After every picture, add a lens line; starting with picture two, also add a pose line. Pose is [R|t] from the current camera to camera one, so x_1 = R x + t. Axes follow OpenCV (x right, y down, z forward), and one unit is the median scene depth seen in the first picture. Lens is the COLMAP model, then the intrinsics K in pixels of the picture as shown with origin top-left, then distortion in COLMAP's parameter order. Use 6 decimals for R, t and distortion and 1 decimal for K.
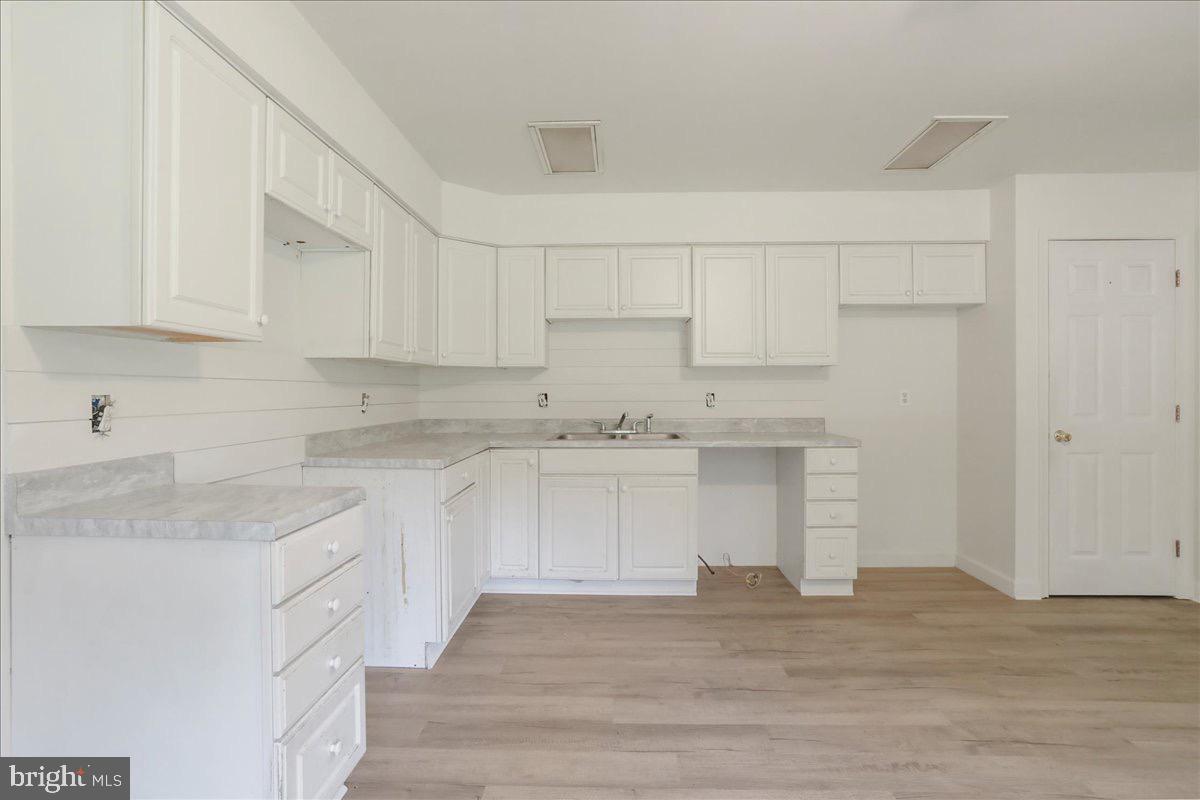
lens RADIAL K [[592.1, 0, 598.1], [0, 592.1, 396.7], [0, 0, 1]] dist [-0.010673, 0.009115]
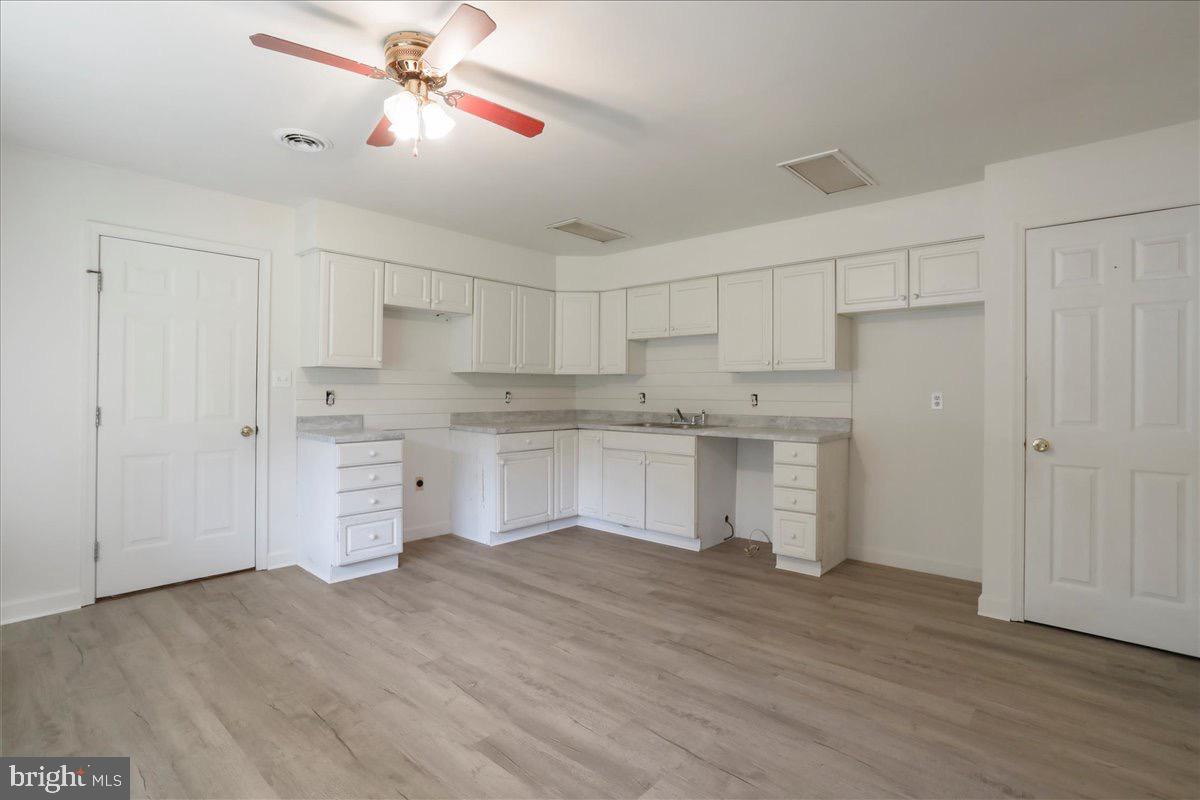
lens RADIAL K [[592.1, 0, 611.2], [0, 592.1, 392.9], [0, 0, 1]] dist [-0.010673, 0.009115]
pose [[0.765423, 0.008407, -0.643472, 0.916844], [-0.013904, 0.999897, -0.003475, -0.000483], [0.643377, 0.011607, 0.765461, -0.113828]]
